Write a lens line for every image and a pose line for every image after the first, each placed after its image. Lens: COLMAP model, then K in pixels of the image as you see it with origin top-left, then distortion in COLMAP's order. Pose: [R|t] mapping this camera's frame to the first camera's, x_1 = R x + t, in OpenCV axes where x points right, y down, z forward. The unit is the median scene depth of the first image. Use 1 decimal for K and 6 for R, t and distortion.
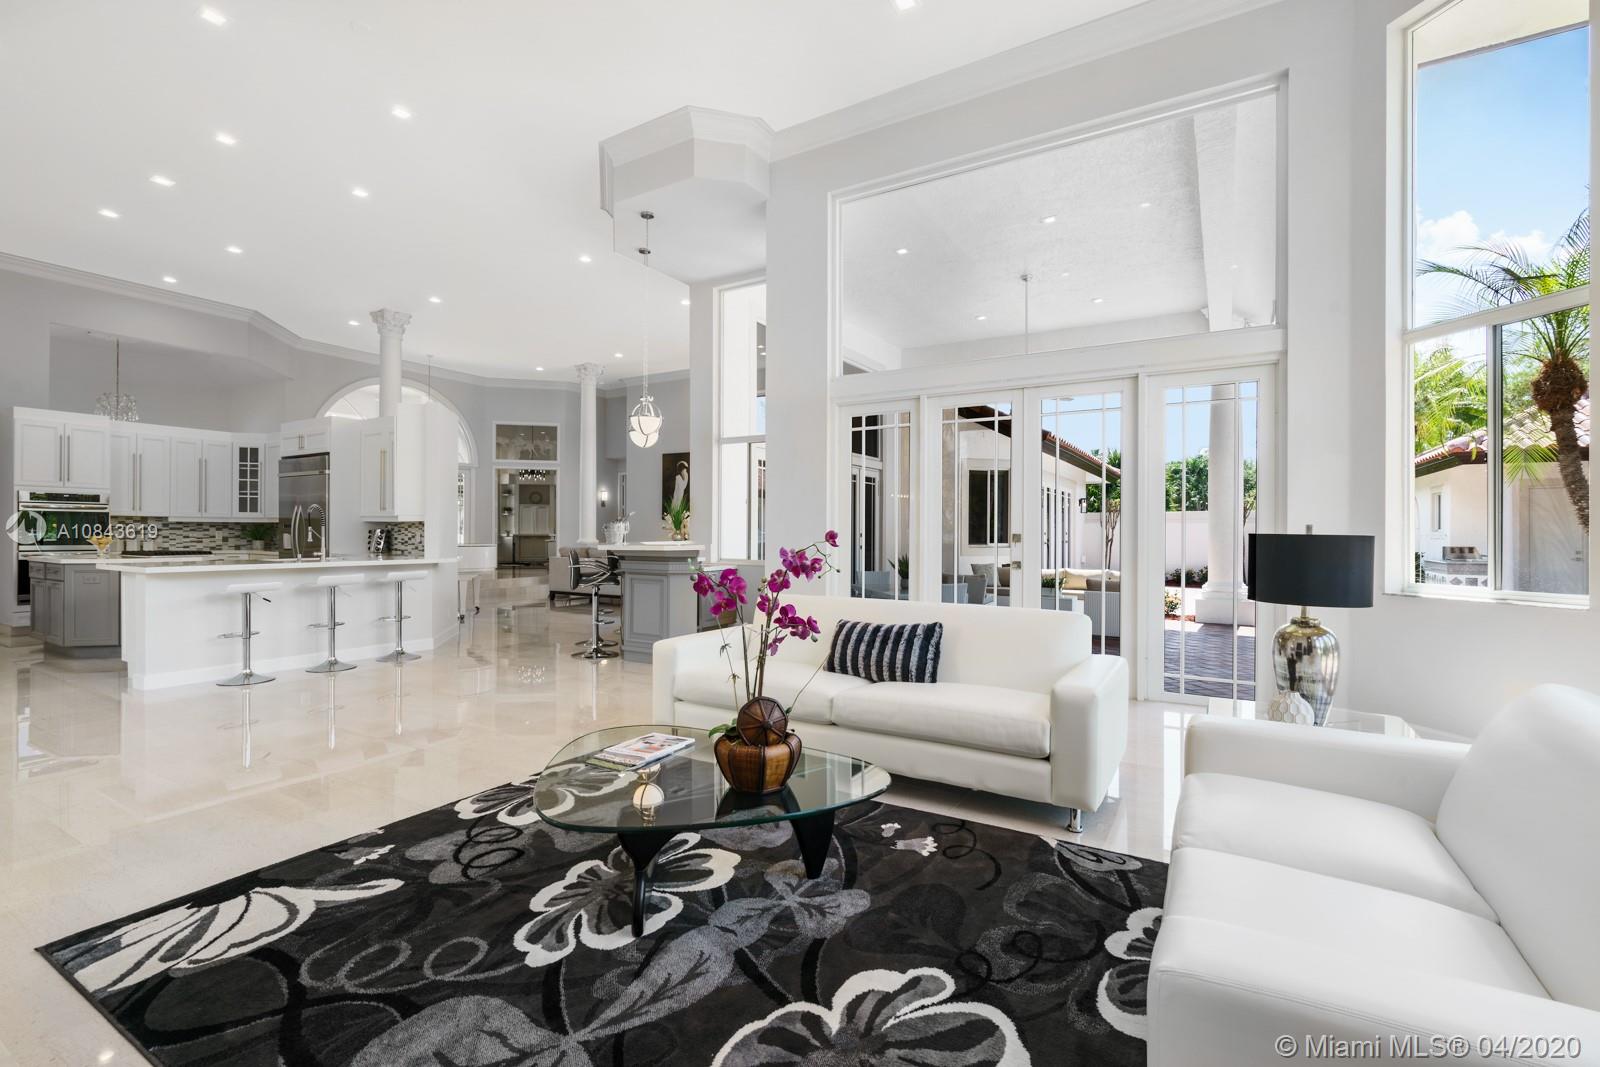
lens RADIAL K [[726.1, 0, 800.0], [0, 726.1, 533.5], [0, 0, 1]] dist [-0.002336, -0.000099]
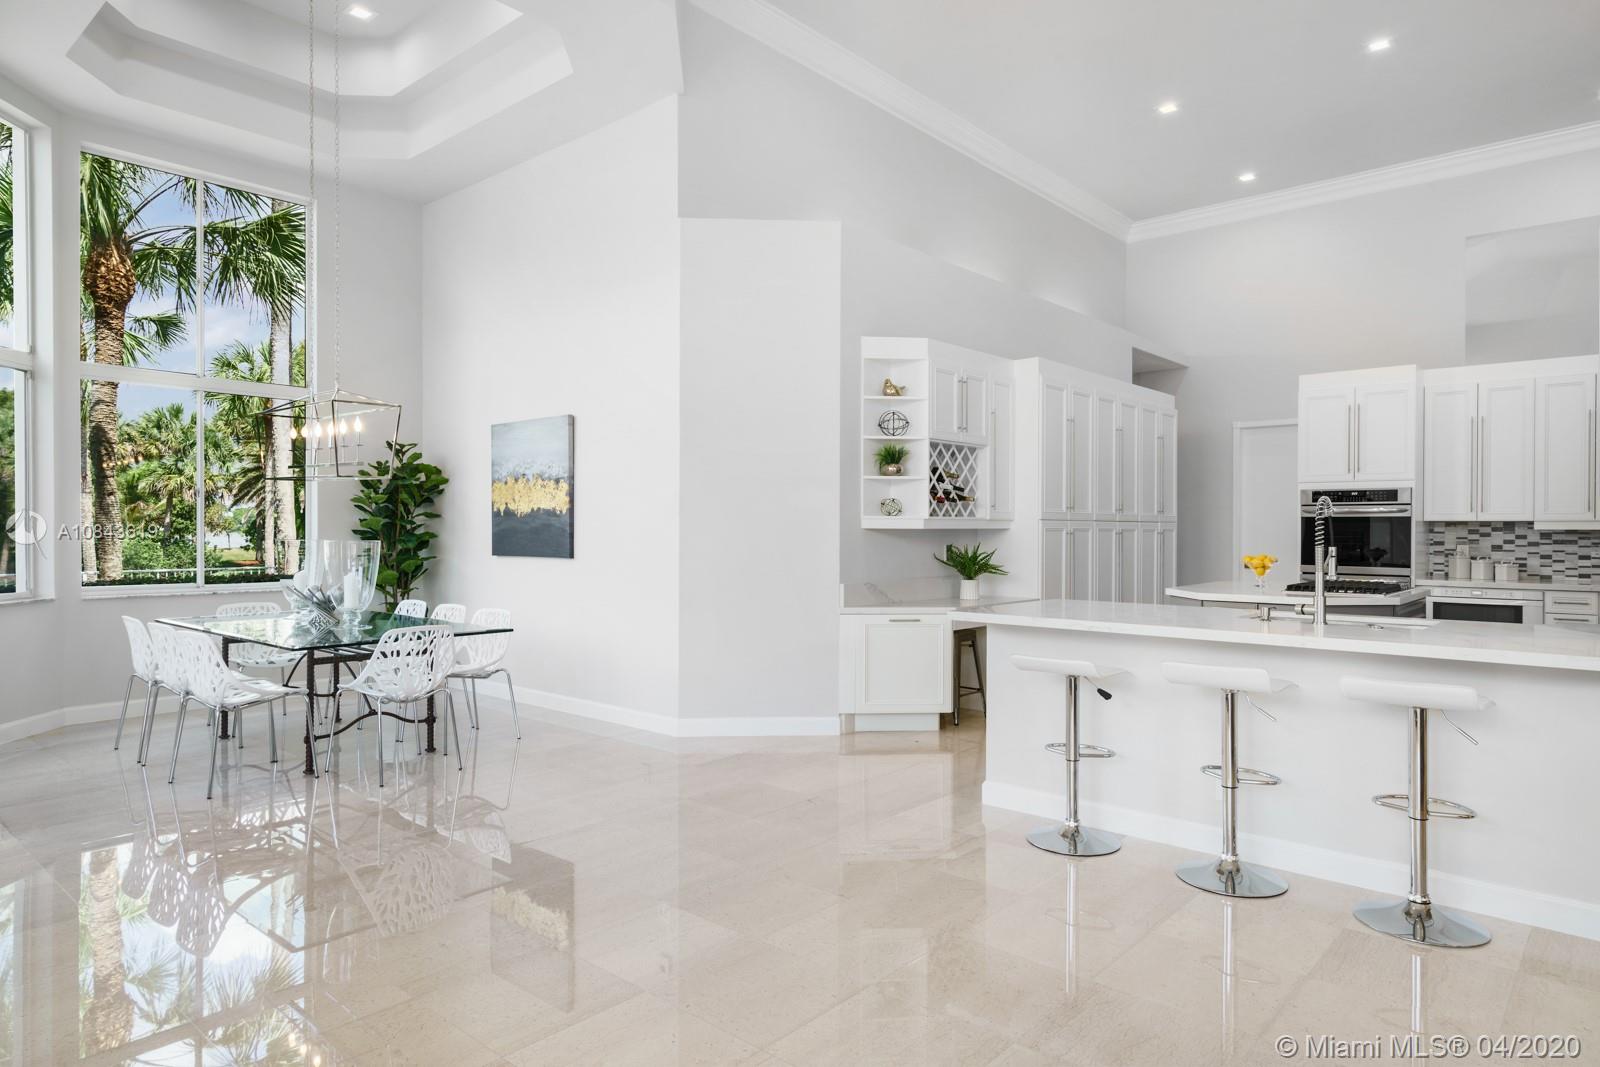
lens RADIAL K [[960.1, 0, 800.0], [0, 960.1, 533.5], [0, 0, 1]] dist [0.003359, 0.000919]
pose [[-0.176962, -0.002648, -0.984214, -0.042153], [-0.004155, 0.999989, -0.001943, -0.011099], [0.984209, 0.003746, -0.176971, 0.647894]]
